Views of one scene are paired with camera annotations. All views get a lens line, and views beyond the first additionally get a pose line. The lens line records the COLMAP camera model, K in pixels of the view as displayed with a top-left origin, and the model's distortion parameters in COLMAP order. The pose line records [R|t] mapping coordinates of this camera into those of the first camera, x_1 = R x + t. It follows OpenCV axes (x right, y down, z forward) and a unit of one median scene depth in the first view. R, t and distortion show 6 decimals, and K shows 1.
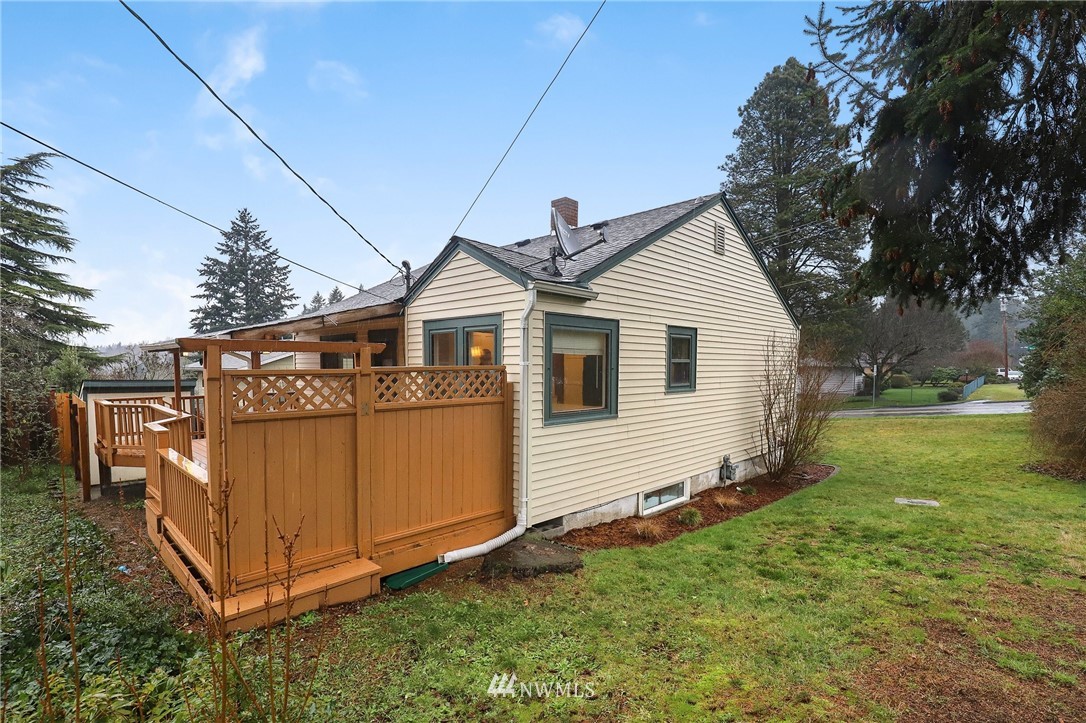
lens RADIAL K [[522.7, 0, 538.6], [0, 522.7, 392.6], [0, 0, 1]] dist [-0.037928, 0.006127]
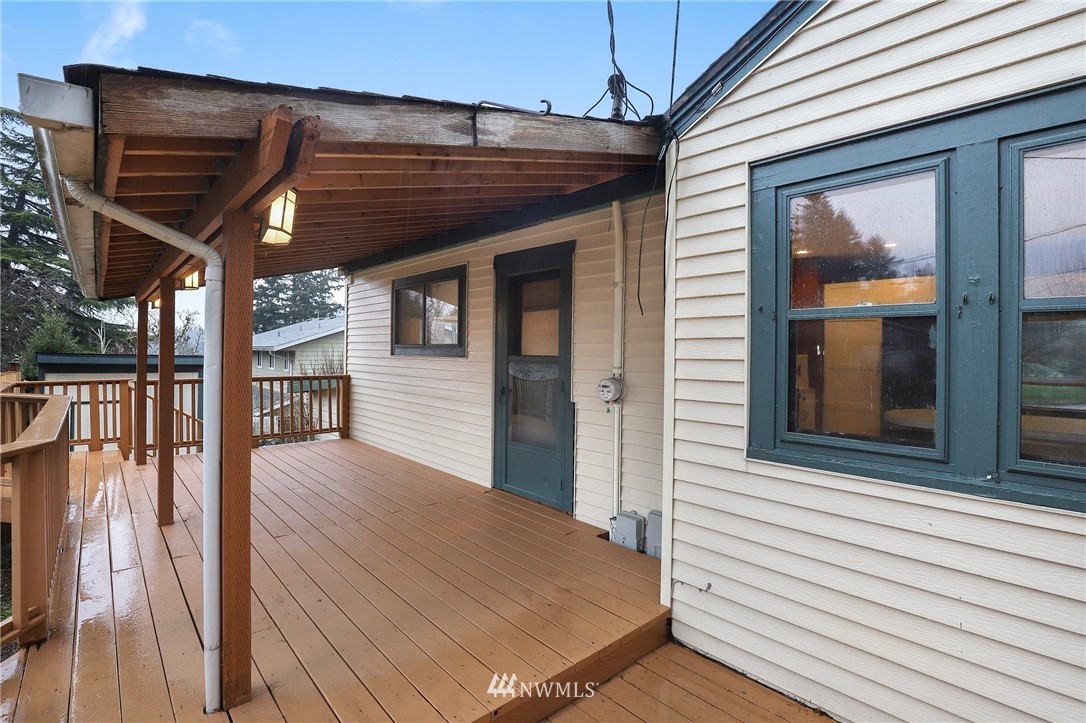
lens RADIAL K [[512.6, 0, 543.0], [0, 512.6, 361.5], [0, 0, 1]] dist [-0.032516, -0.000130]
pose [[0.998160, 0.014163, -0.058965, -0.285758], [-0.016304, 0.999219, -0.036001, -0.000474], [0.058409, 0.036896, 0.997611, 0.586304]]
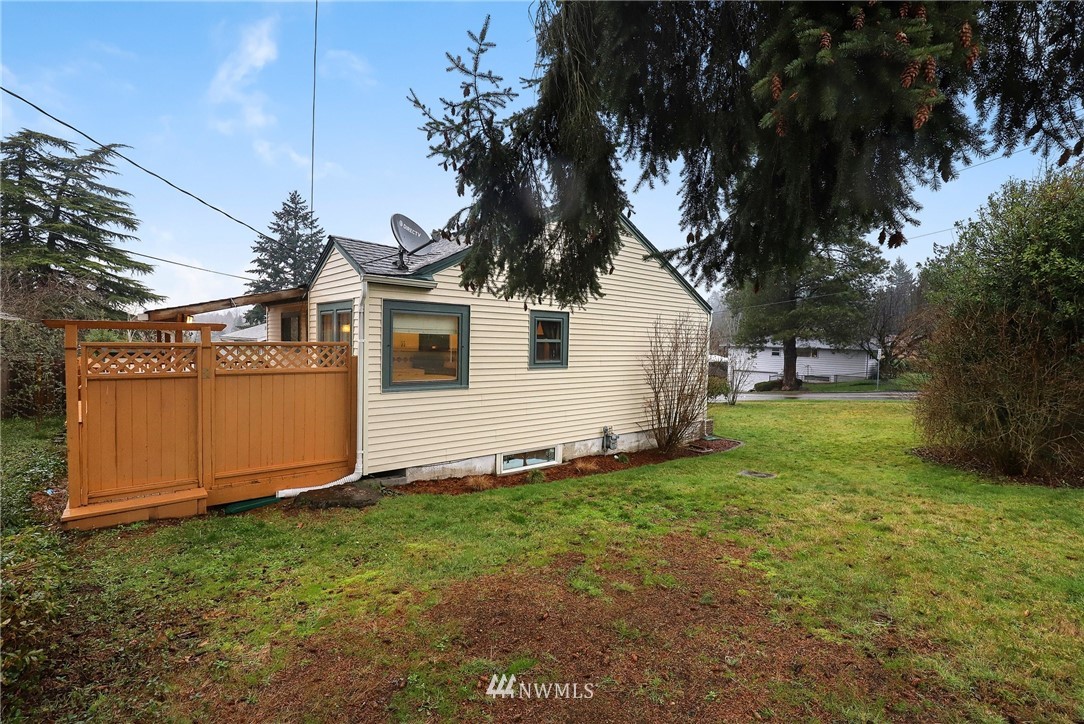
lens RADIAL K [[511.7, 0, 542.0], [0, 511.7, 362.0], [0, 0, 1]] dist [-0.032516, -0.000130]
pose [[0.996356, 0.023923, -0.081864, 0.341221], [-0.024778, 0.999648, -0.009442, -0.003673], [0.081609, 0.011436, 0.996599, -0.110496]]
